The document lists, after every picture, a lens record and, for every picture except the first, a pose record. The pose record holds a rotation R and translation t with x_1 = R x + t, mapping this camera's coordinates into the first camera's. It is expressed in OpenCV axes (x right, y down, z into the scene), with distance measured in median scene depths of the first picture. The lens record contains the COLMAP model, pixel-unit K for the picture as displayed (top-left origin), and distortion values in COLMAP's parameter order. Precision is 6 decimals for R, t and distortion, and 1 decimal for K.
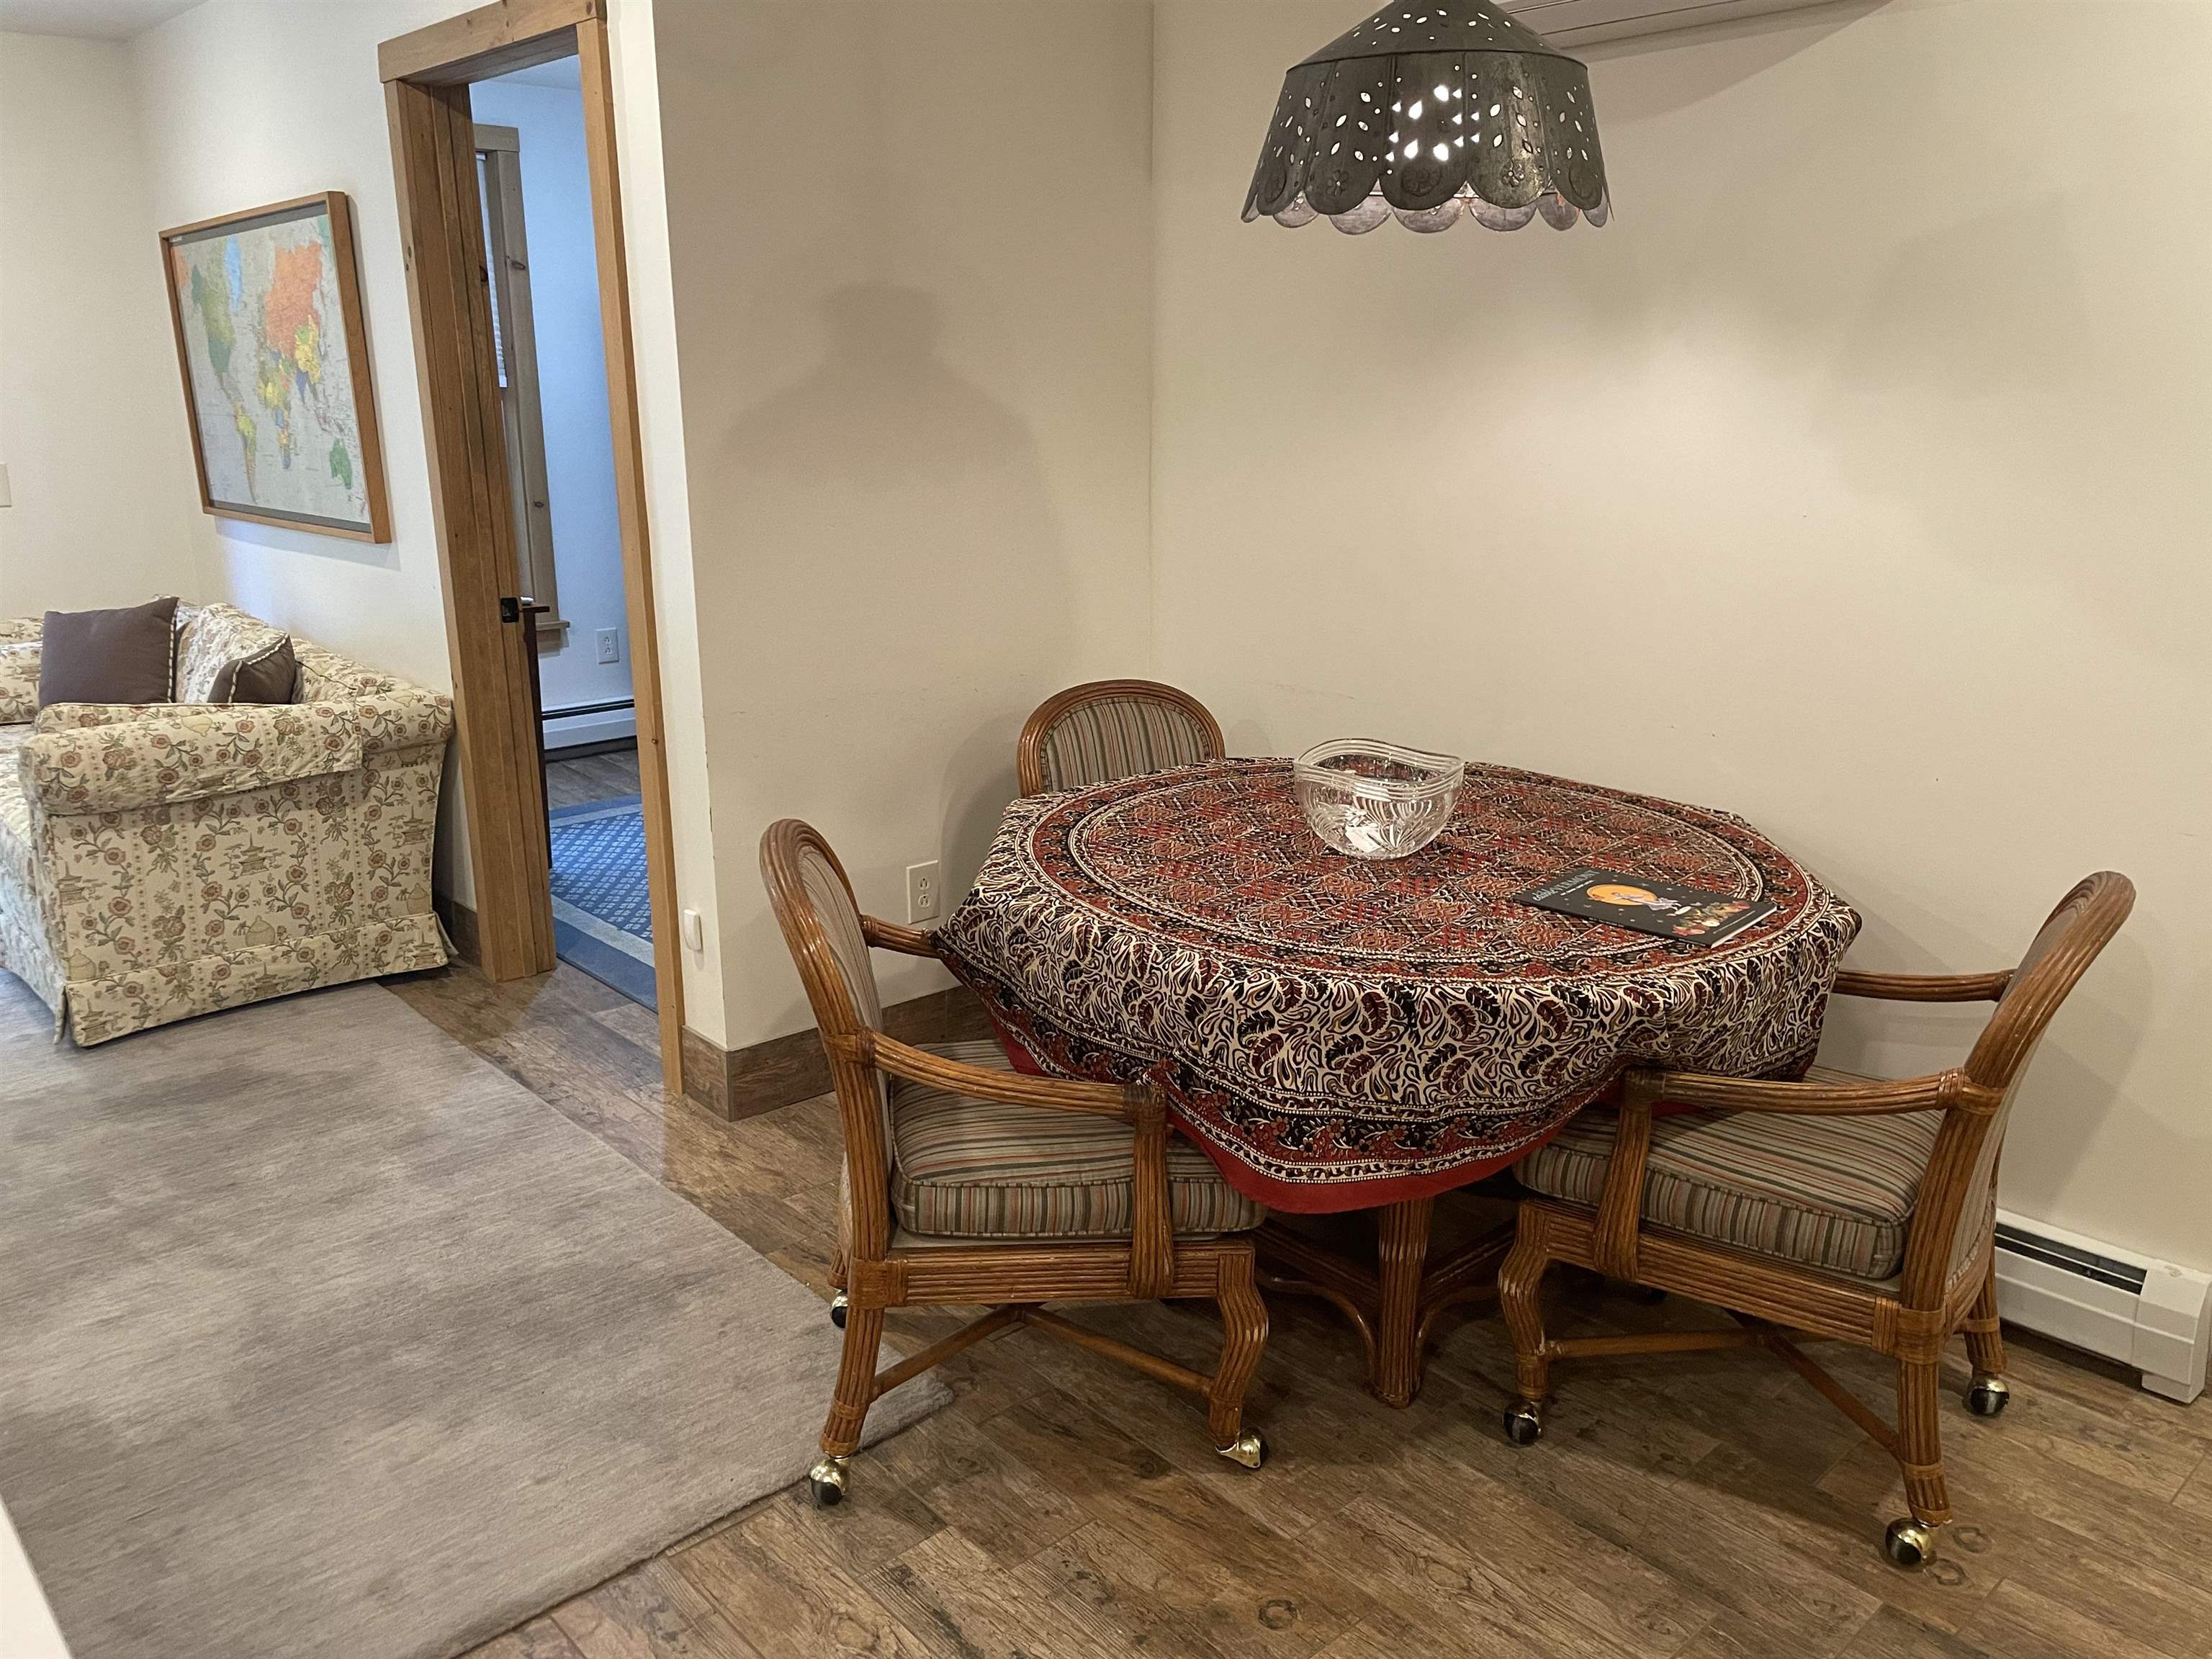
lens RADIAL K [[1648.7, 0, 1113.5], [0, 1648.7, 836.1], [0, 0, 1]] dist [0.006155, -0.002652]
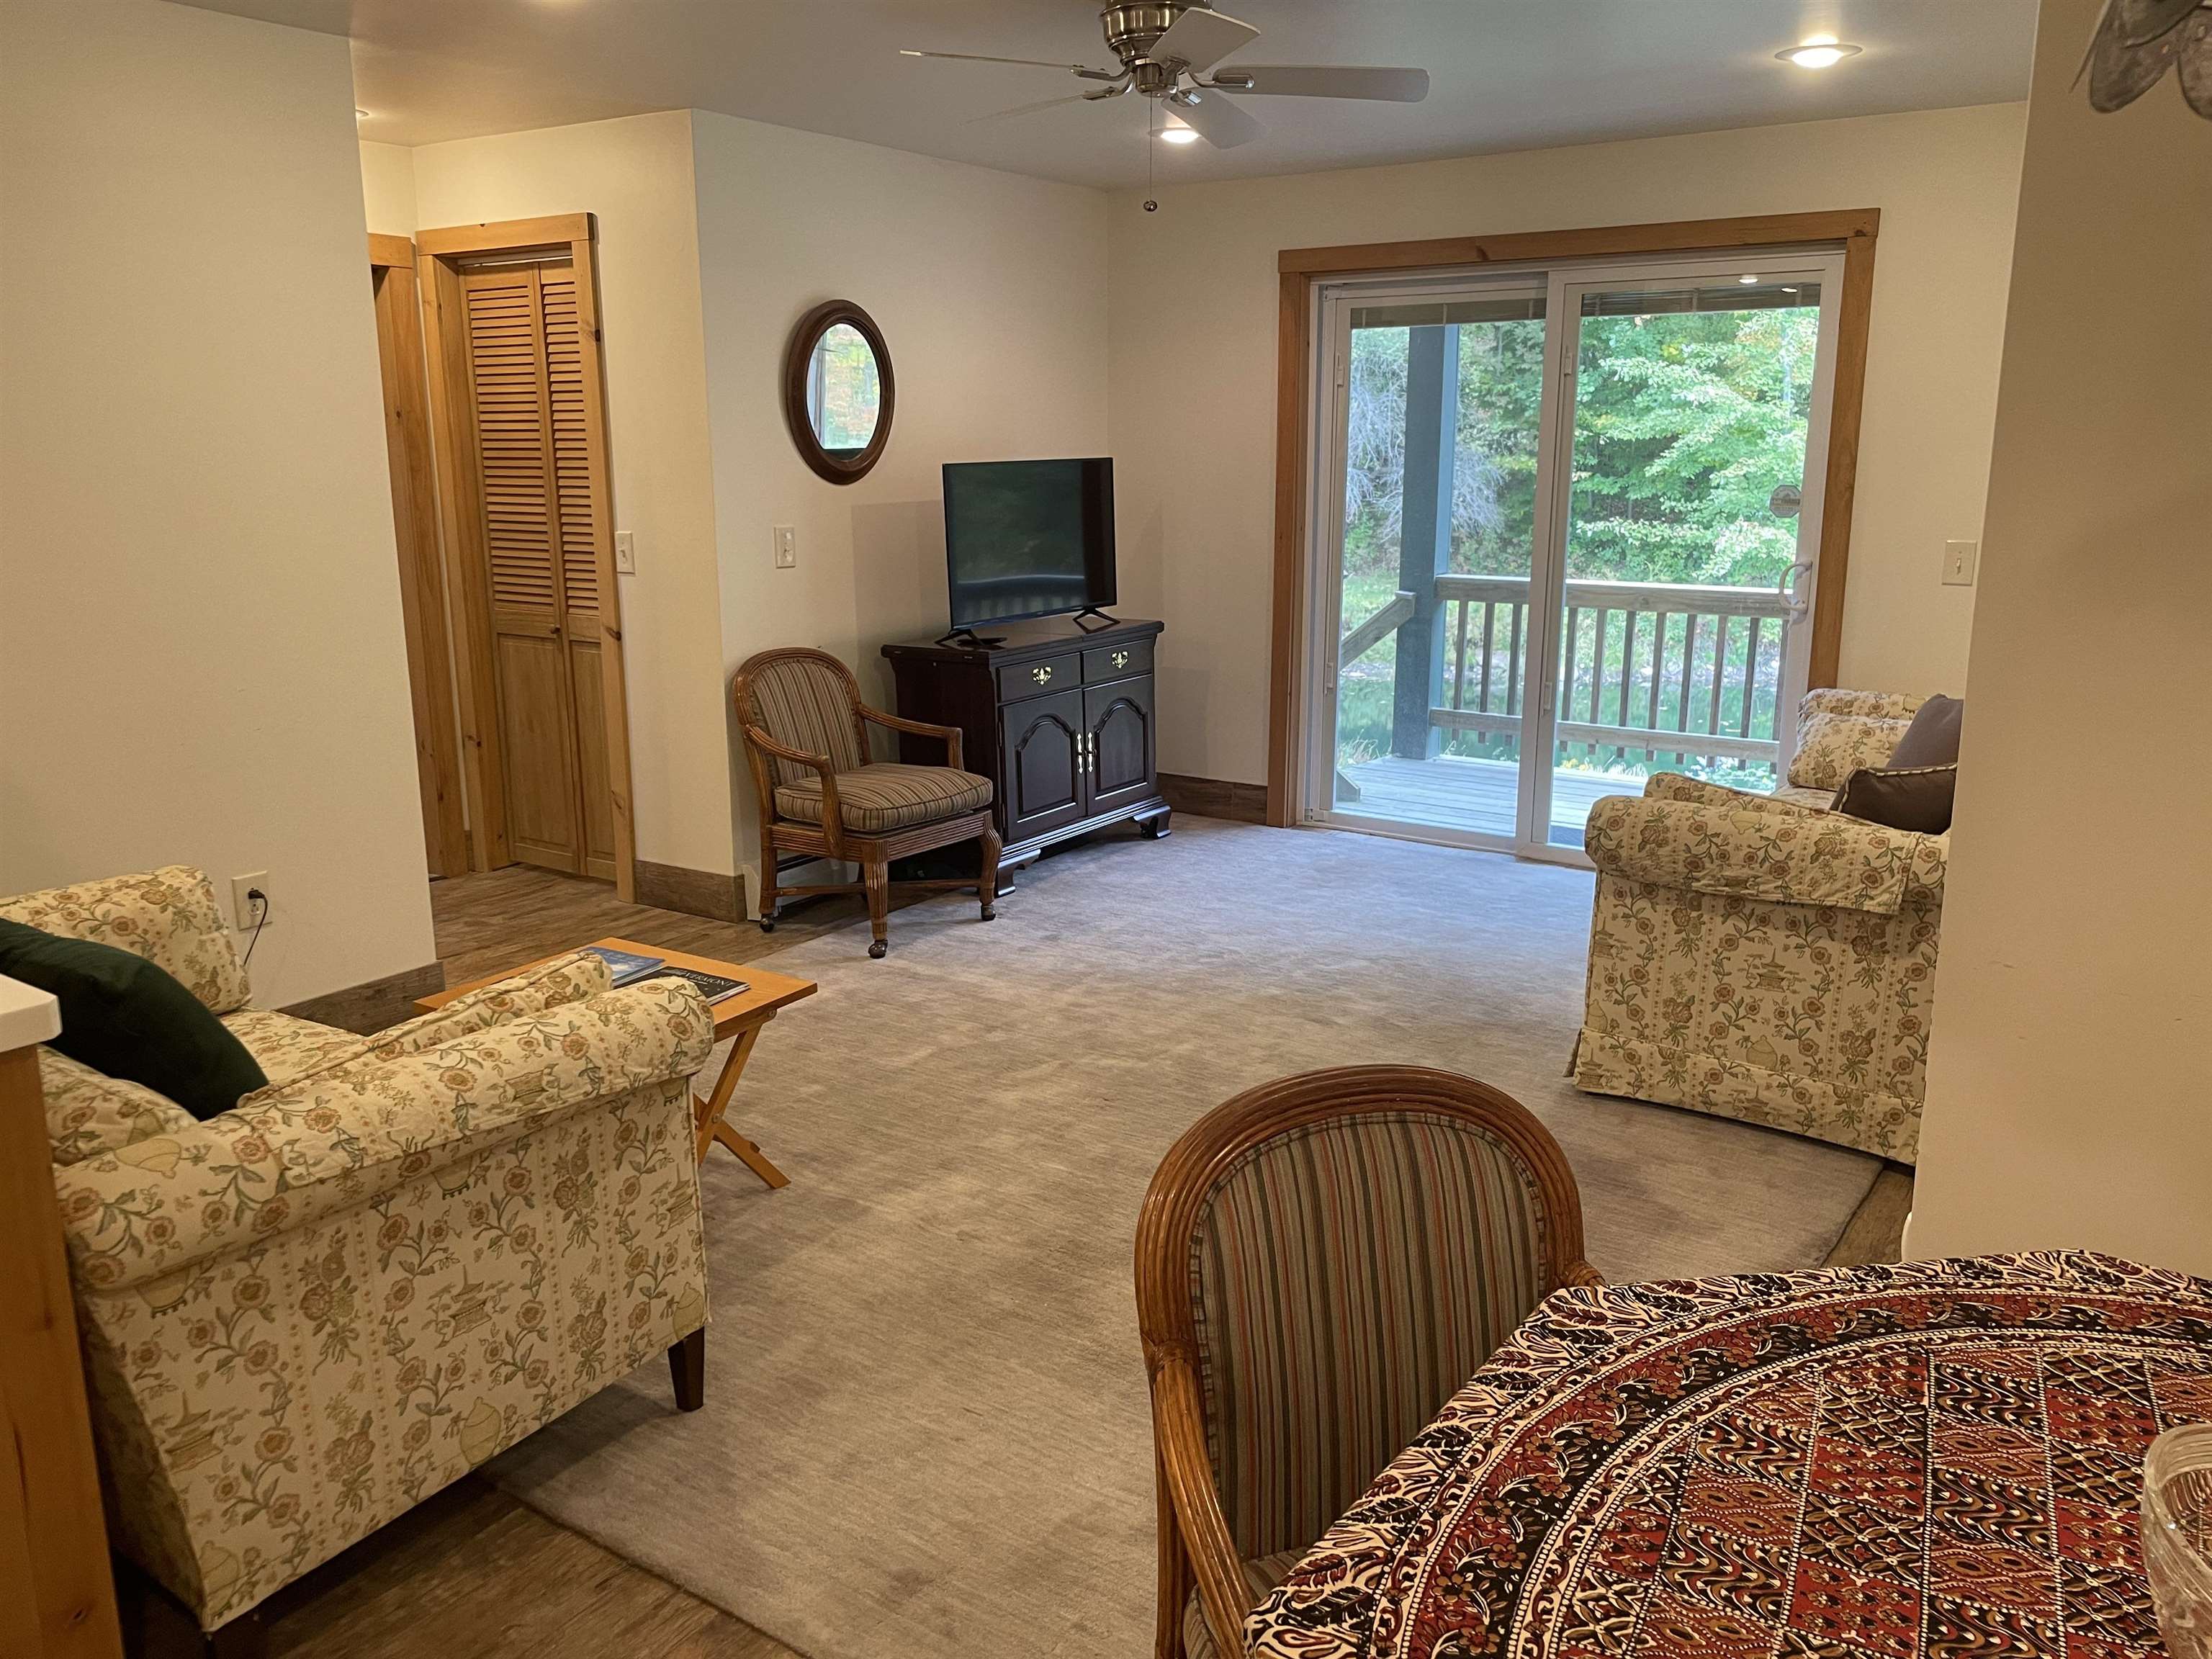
lens RADIAL K [[1648.7, 0, 1113.4], [0, 1648.7, 827.1], [0, 0, 1]] dist [0.006155, -0.002652]
pose [[0.207475, 0.219704, -0.953249, 0.271041], [-0.267287, 0.950105, 0.160804, -0.117681], [0.941016, 0.221428, 0.255847, 0.408986]]
